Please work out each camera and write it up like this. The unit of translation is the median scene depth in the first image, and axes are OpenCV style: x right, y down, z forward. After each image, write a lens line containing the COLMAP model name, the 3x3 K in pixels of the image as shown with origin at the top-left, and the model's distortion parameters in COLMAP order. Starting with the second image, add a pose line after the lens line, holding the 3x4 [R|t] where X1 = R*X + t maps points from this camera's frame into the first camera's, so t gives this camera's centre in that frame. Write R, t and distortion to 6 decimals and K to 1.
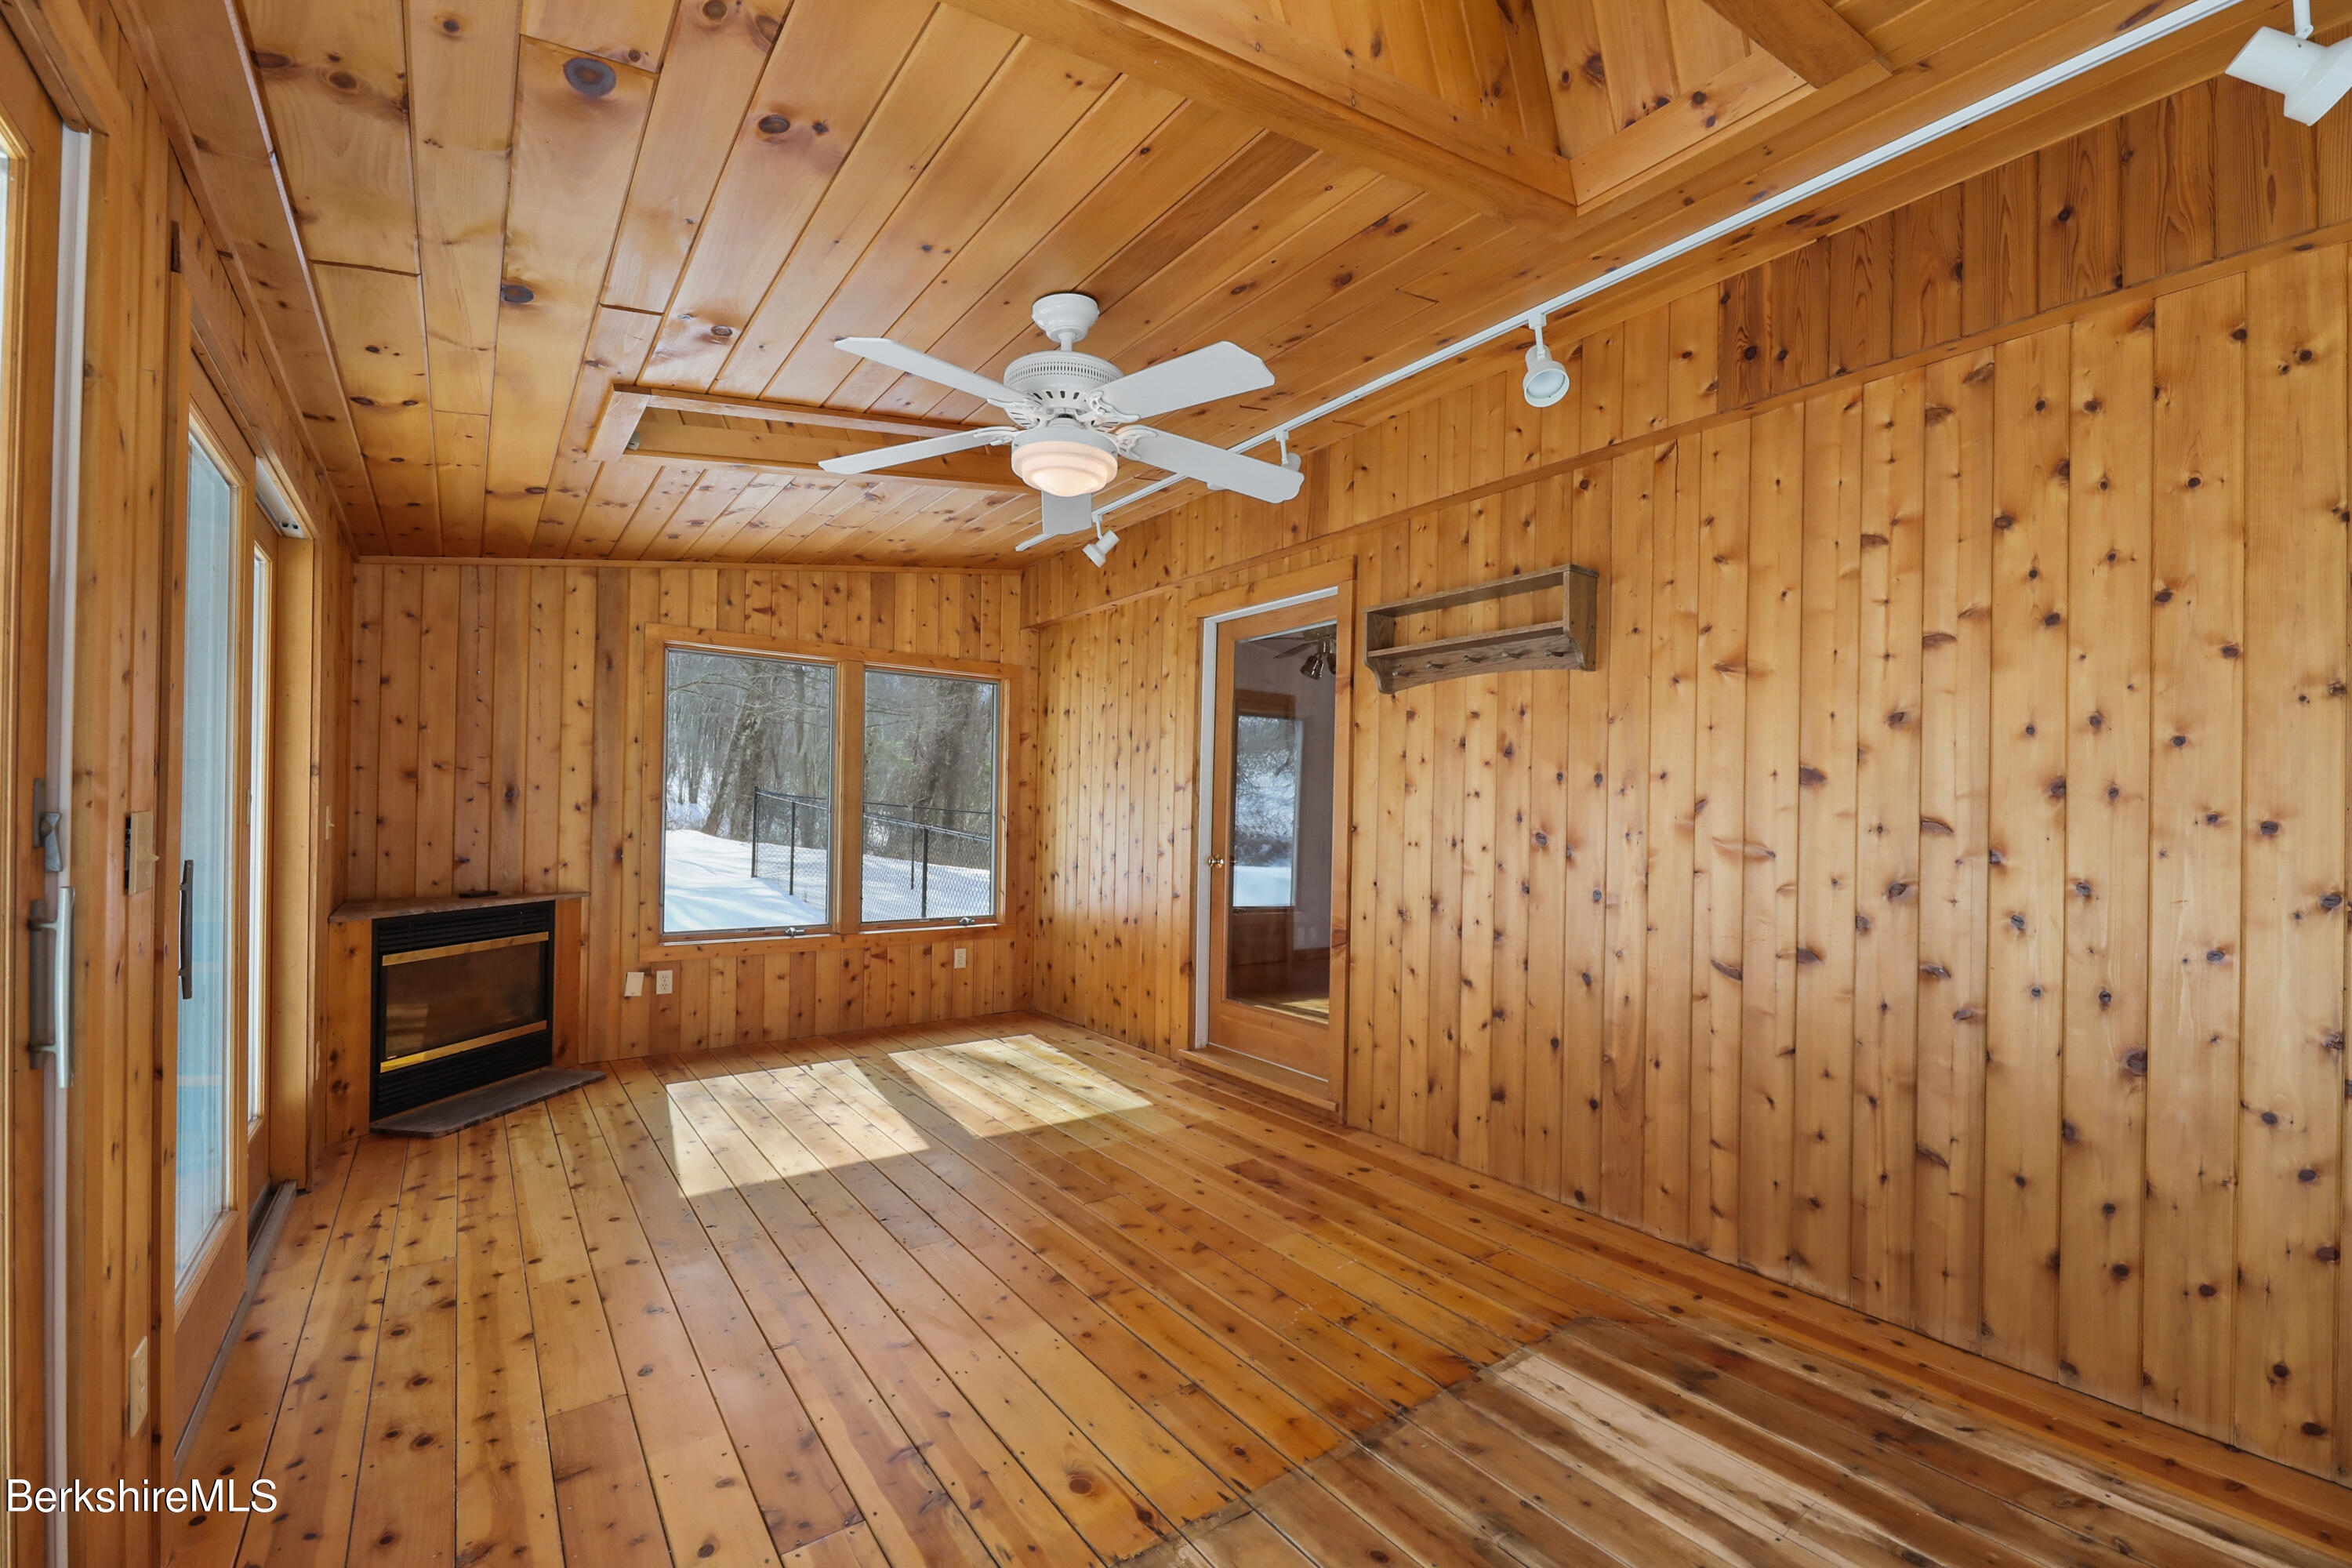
lens RADIAL K [[958.4, 0, 1183.8], [0, 958.4, 798.8], [0, 0, 1]] dist [-0.001149, -0.003023]
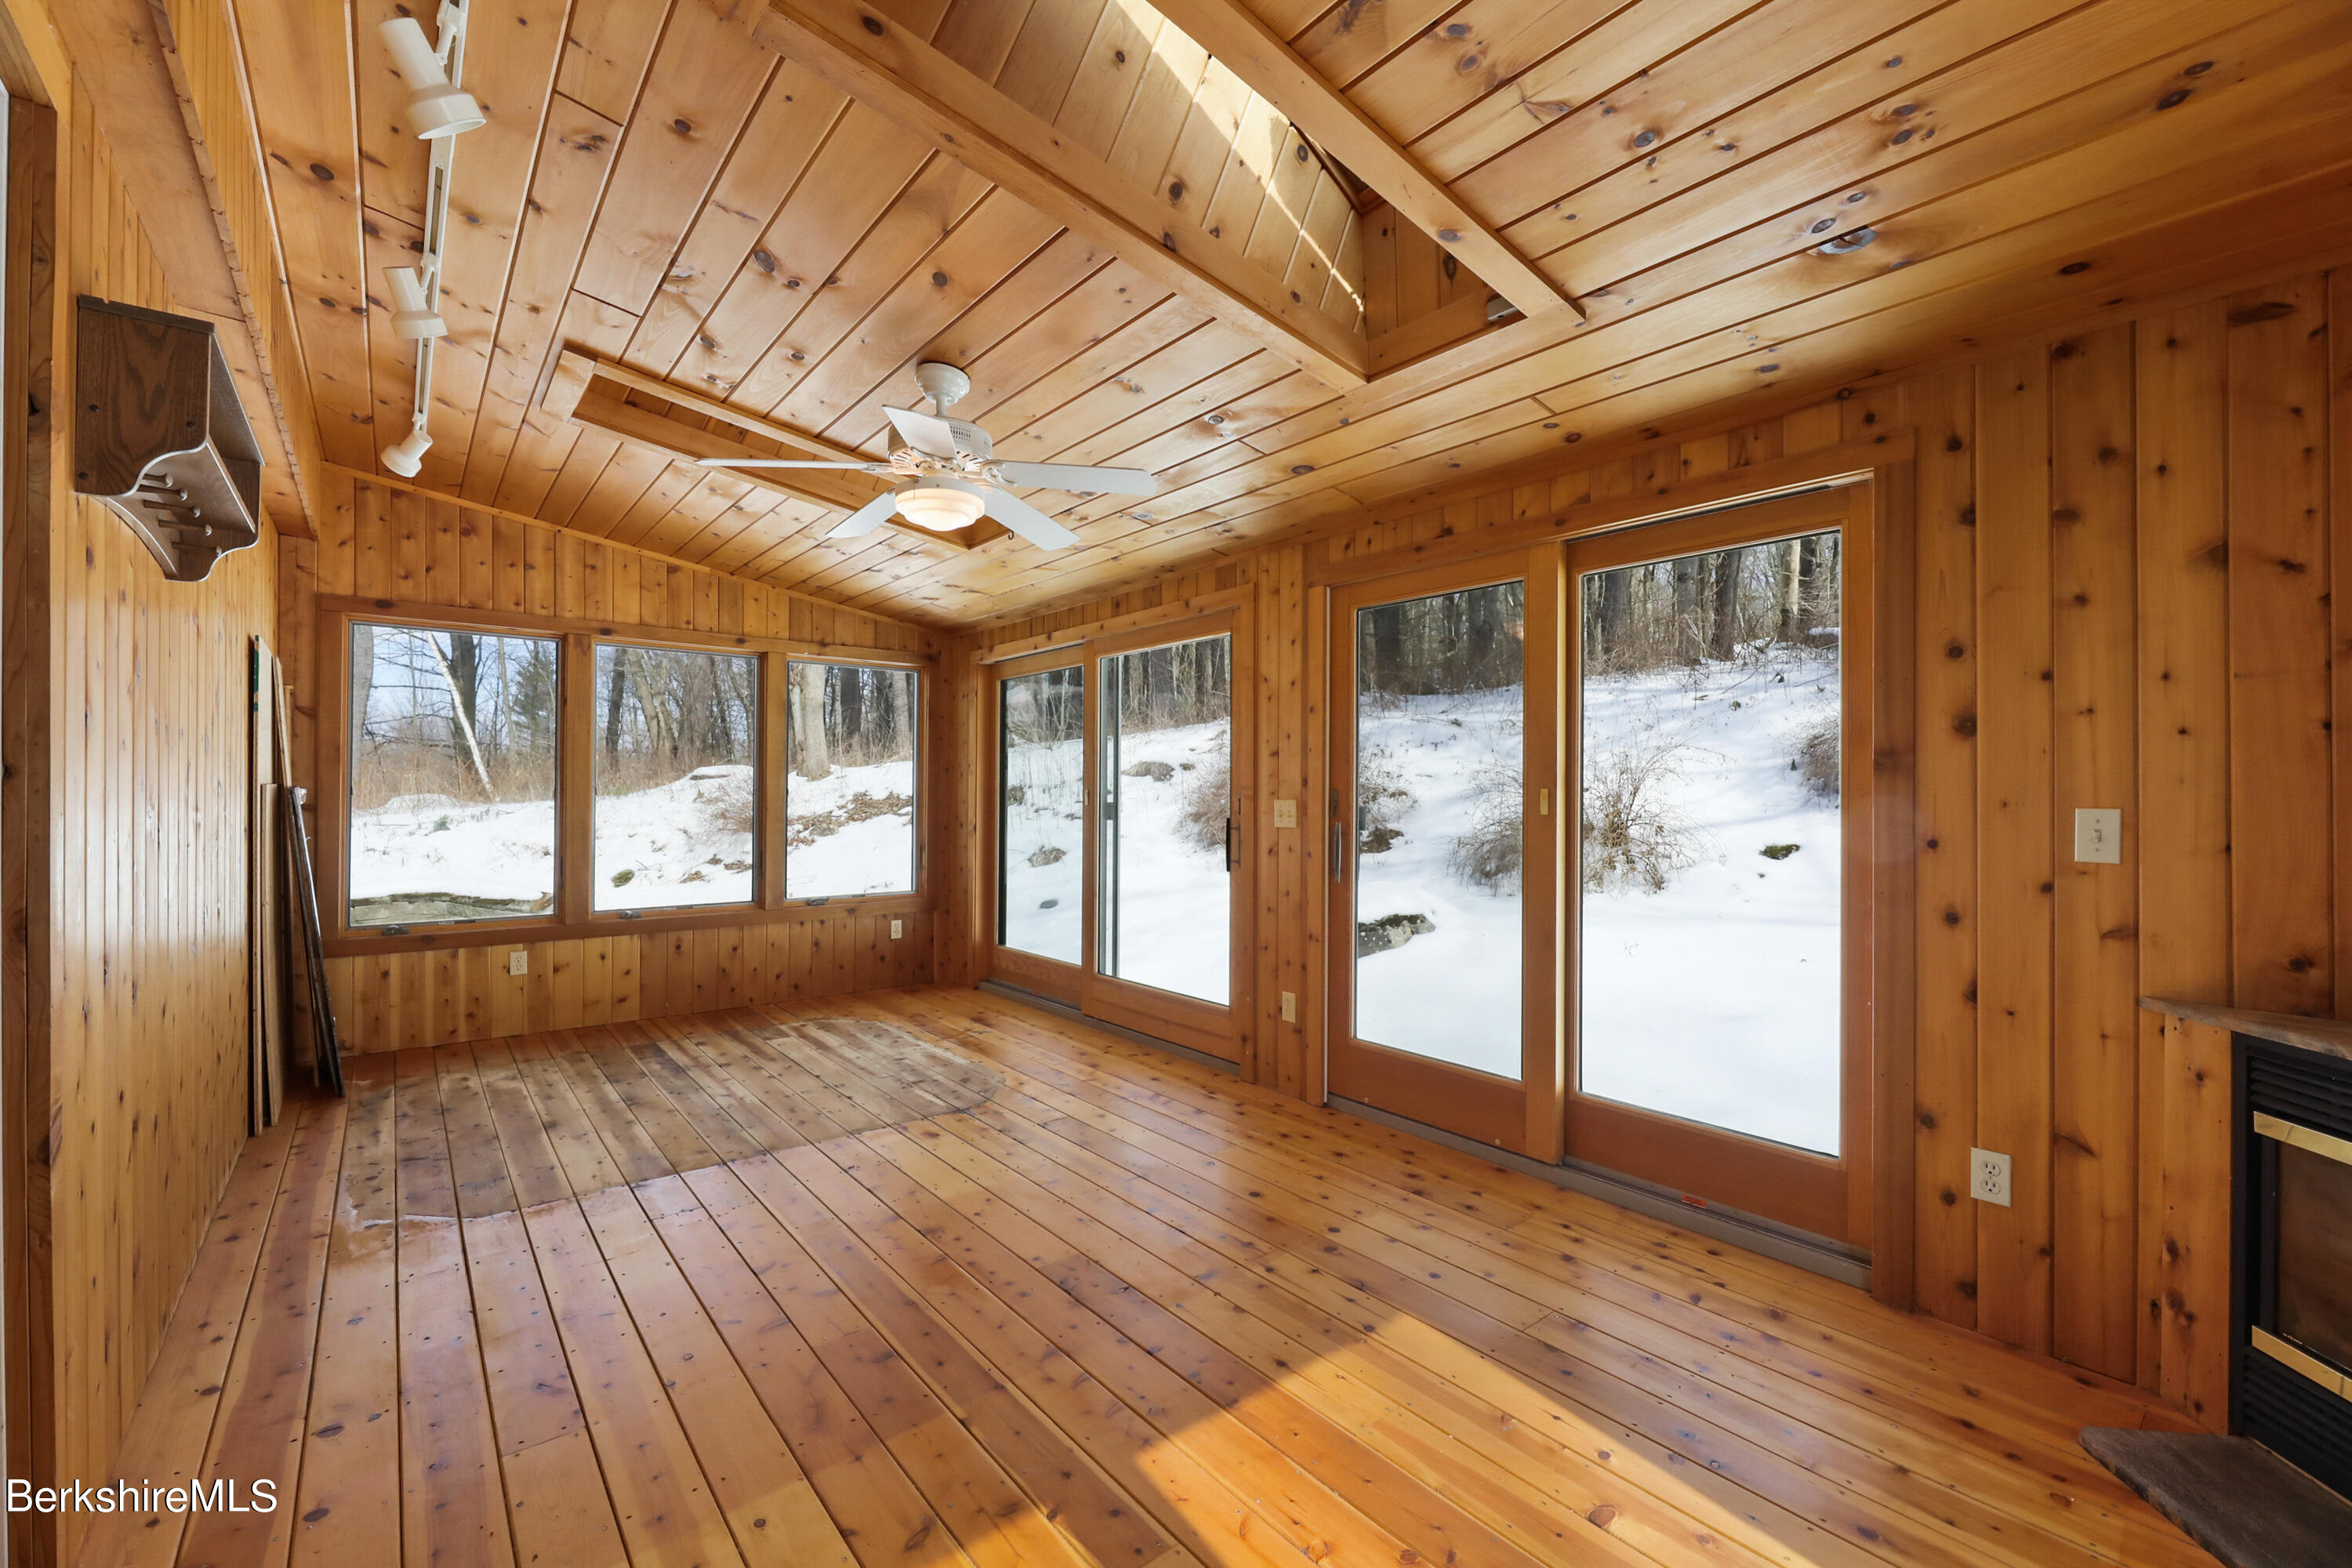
lens RADIAL K [[958.4, 0, 1166.0], [0, 958.4, 790.2], [0, 0, 1]] dist [-0.001149, -0.003023]
pose [[-0.999150, -0.015747, -0.038094, -0.324373], [-0.015451, 0.999848, -0.008058, 0.010836], [0.038215, -0.007462, -0.999242, 1.936758]]
